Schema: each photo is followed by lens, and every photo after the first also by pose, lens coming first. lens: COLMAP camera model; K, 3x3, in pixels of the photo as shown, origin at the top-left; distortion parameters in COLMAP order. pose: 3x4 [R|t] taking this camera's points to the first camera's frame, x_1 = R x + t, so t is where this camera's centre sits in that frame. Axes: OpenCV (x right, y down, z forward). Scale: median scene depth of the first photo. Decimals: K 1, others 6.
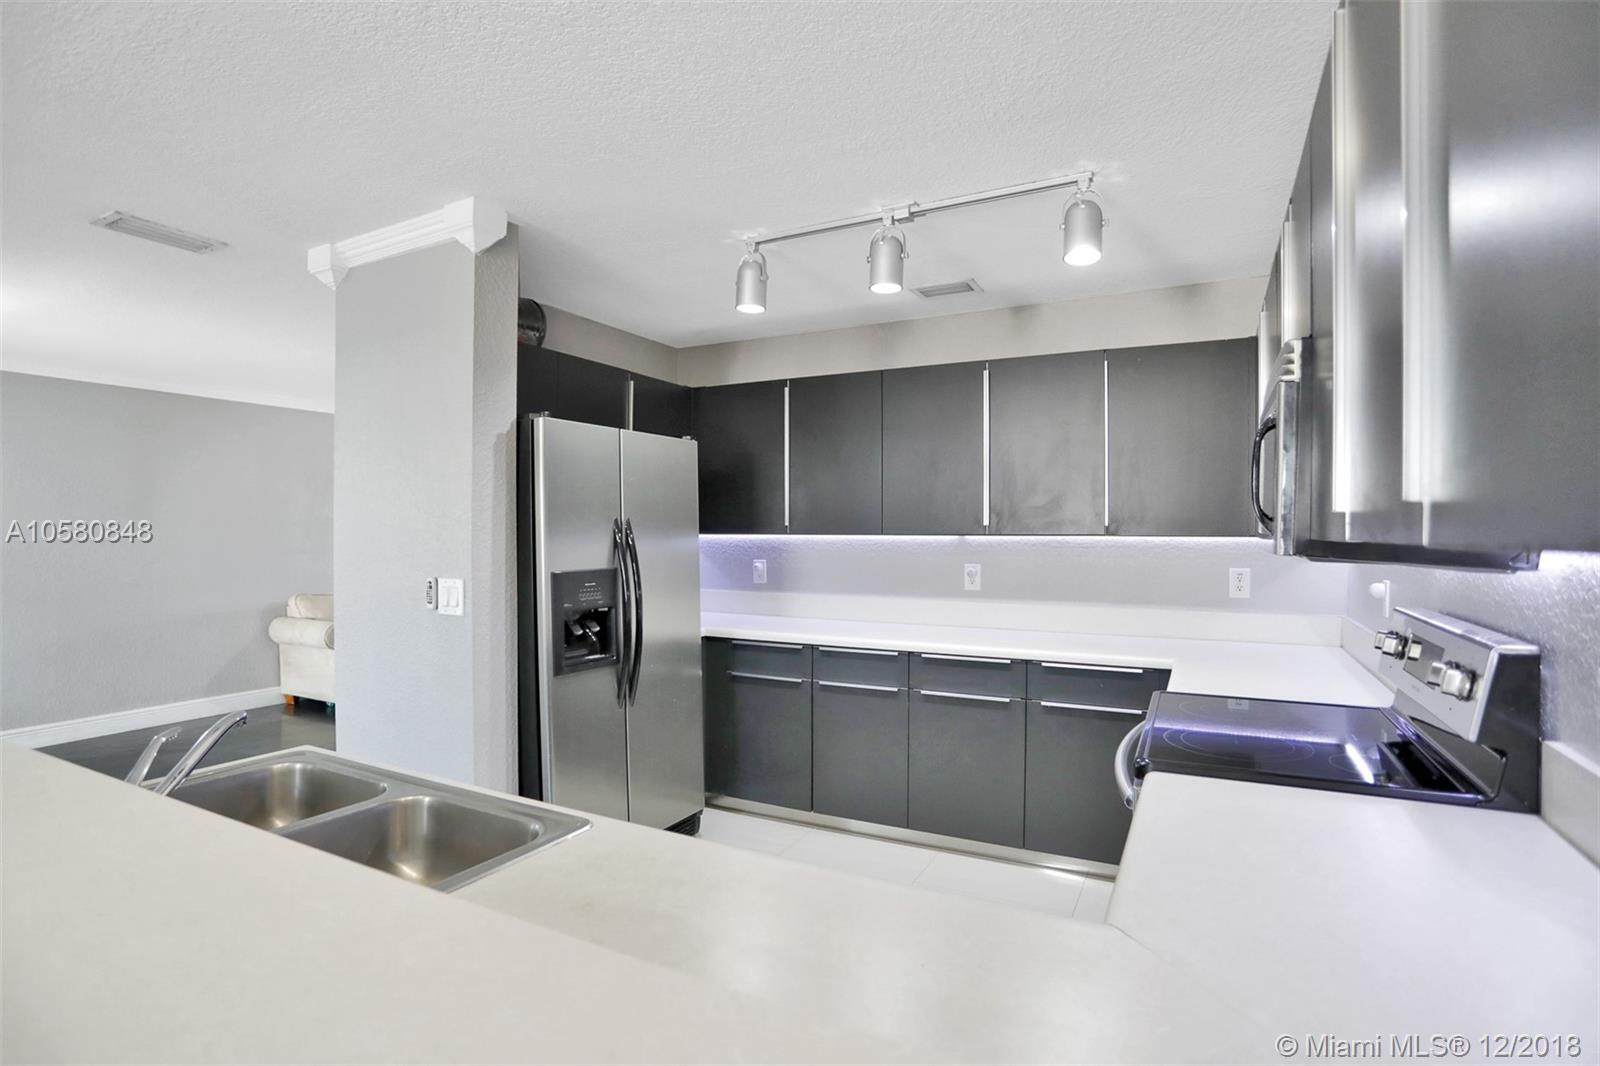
lens RADIAL K [[796.5, 0, 791.8], [0, 796.5, 542.1], [0, 0, 1]] dist [-0.043684, 0.006817]
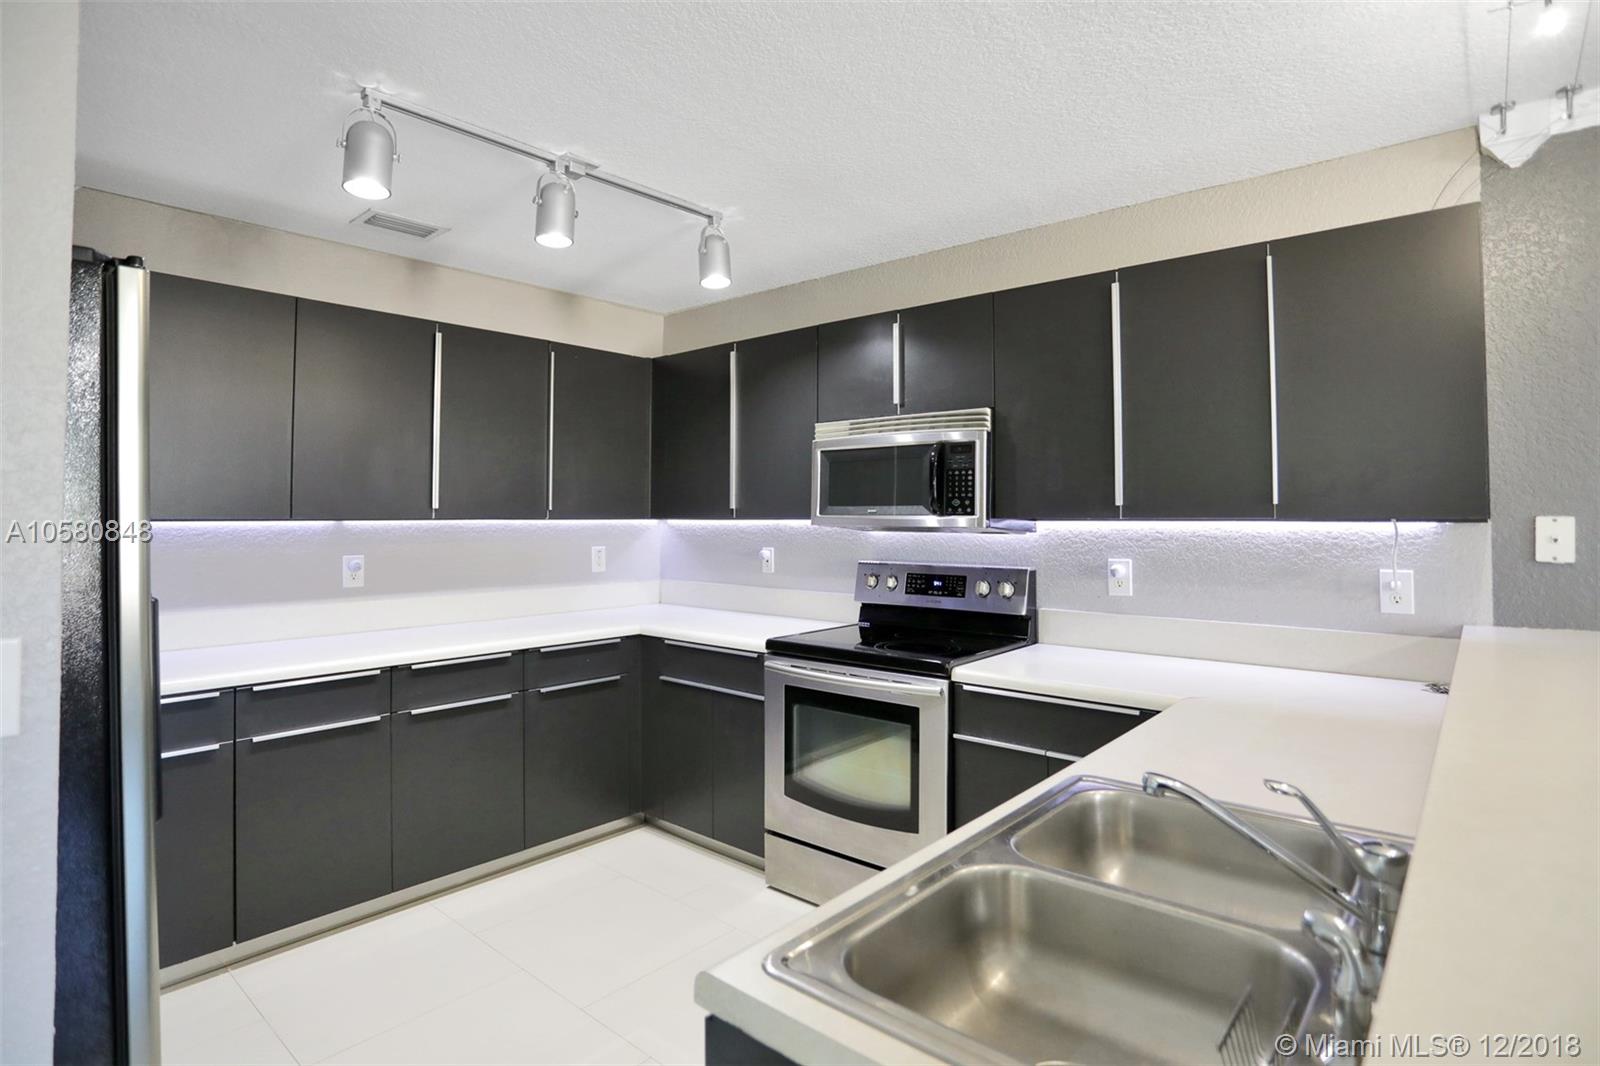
lens RADIAL K [[796.5, 0, 809.5], [0, 796.5, 501.3], [0, 0, 1]] dist [-0.043684, 0.006817]
pose [[0.253546, 0.017565, 0.967164, -0.501098], [0.012971, 0.999683, -0.021556, -0.005065], [-0.967236, 0.018010, 0.253238, 0.387705]]
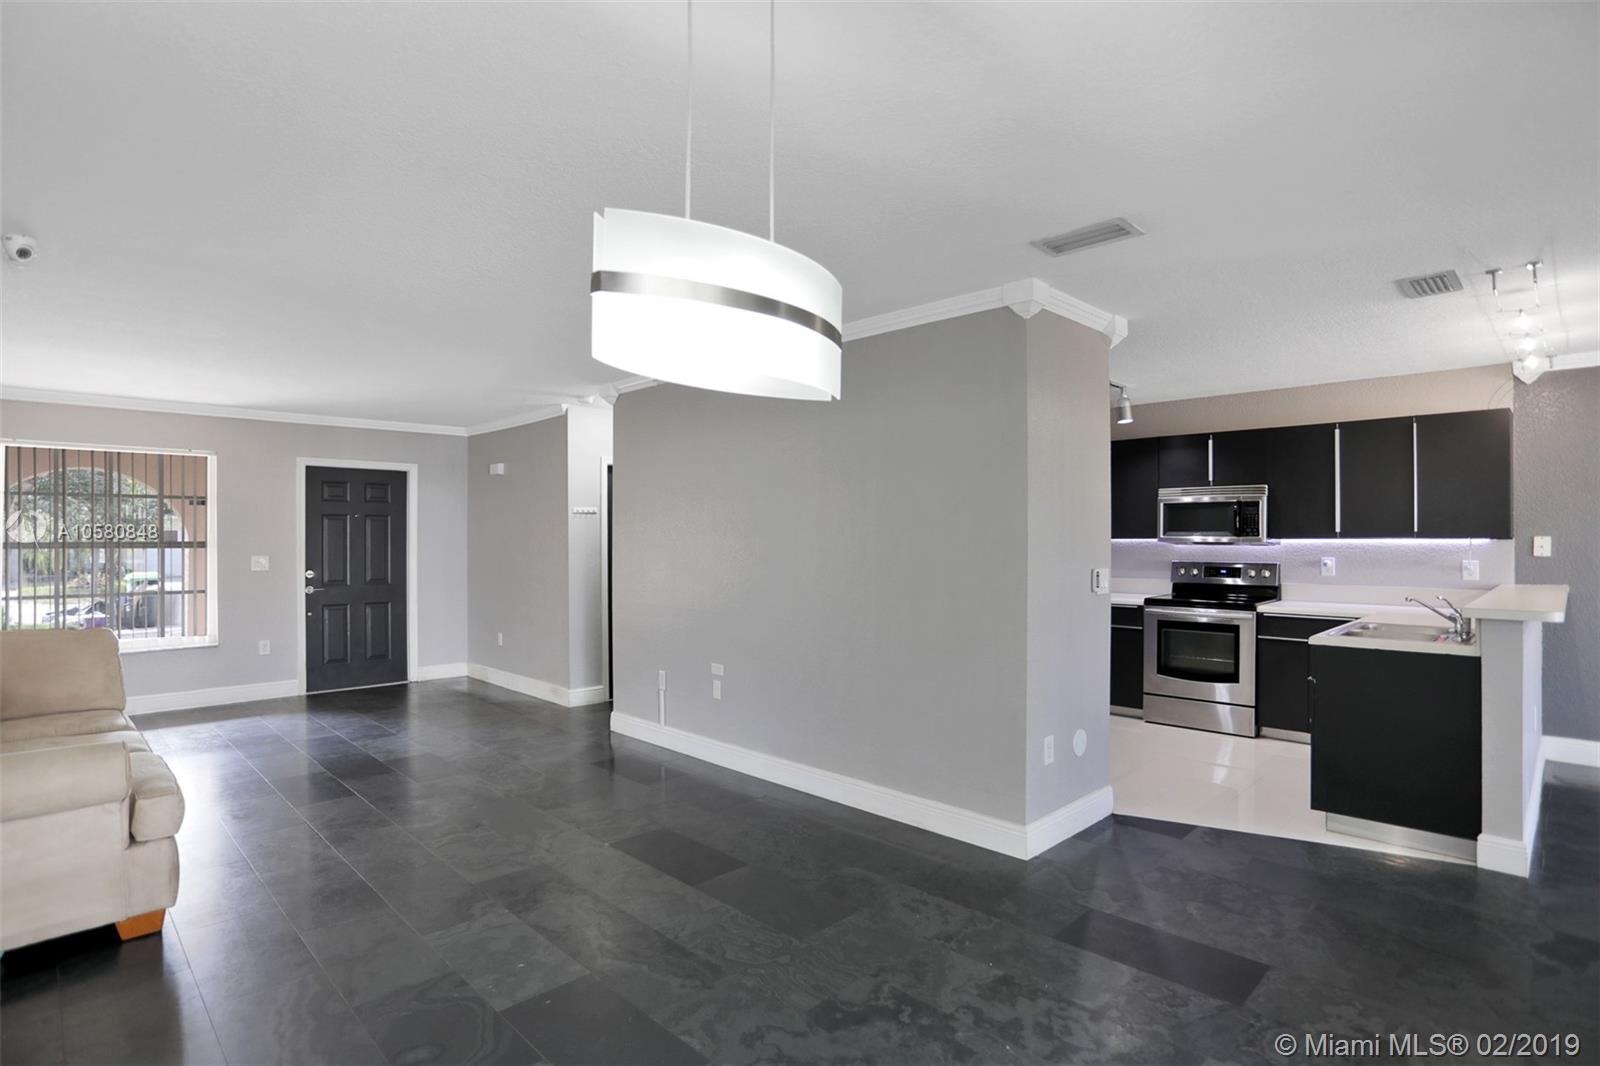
lens RADIAL K [[796.5, 0, 791.1], [0, 796.5, 539.3], [0, 0, 1]] dist [-0.043684, 0.006817]
pose [[0.329264, -0.006341, 0.944217, -1.522717], [0.016642, 0.999861, 0.000911, -0.017134], [-0.944091, 0.015414, 0.329324, 0.799381]]
